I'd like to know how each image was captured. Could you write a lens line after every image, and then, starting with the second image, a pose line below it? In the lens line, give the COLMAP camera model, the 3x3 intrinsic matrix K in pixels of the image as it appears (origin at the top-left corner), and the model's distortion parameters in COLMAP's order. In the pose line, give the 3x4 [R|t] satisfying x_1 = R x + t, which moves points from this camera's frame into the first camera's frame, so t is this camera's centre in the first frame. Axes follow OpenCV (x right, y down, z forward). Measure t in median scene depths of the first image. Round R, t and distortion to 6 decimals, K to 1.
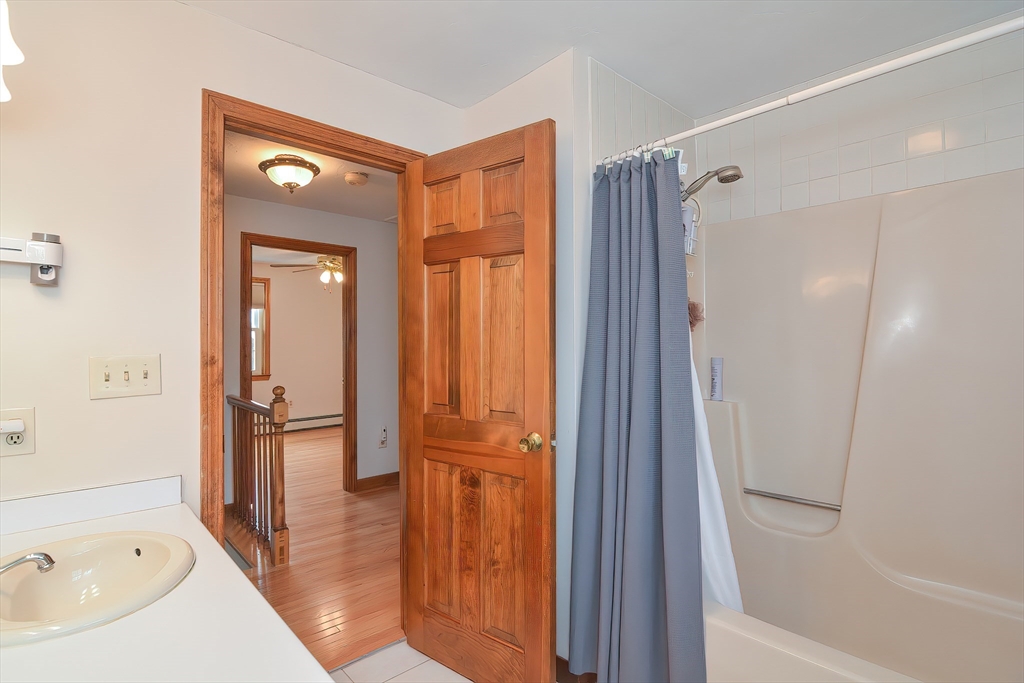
lens RADIAL K [[498.7, 0, 509.8], [0, 498.7, 337.8], [0, 0, 1]] dist [0.004201, -0.001024]
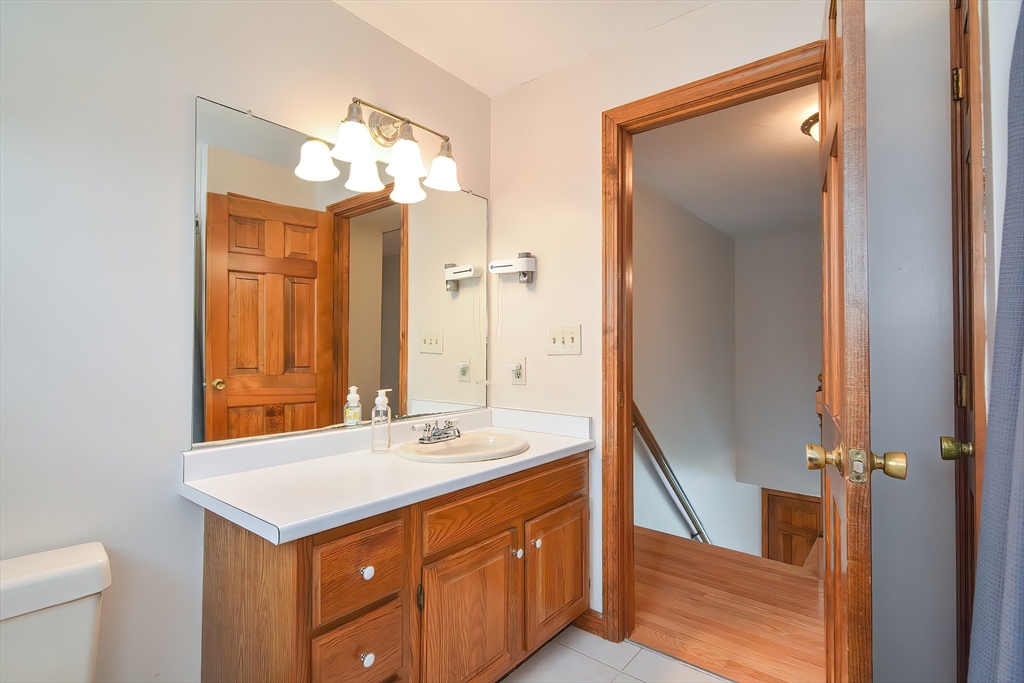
lens RADIAL K [[498.7, 0, 509.8], [0, 498.7, 337.8], [0, 0, 1]] dist [0.004201, -0.001024]
pose [[0.150022, -0.001299, -0.988682, 0.624280], [0.017088, 0.999853, 0.001279, 0.063581], [0.988535, -0.017086, 0.150022, 0.611140]]
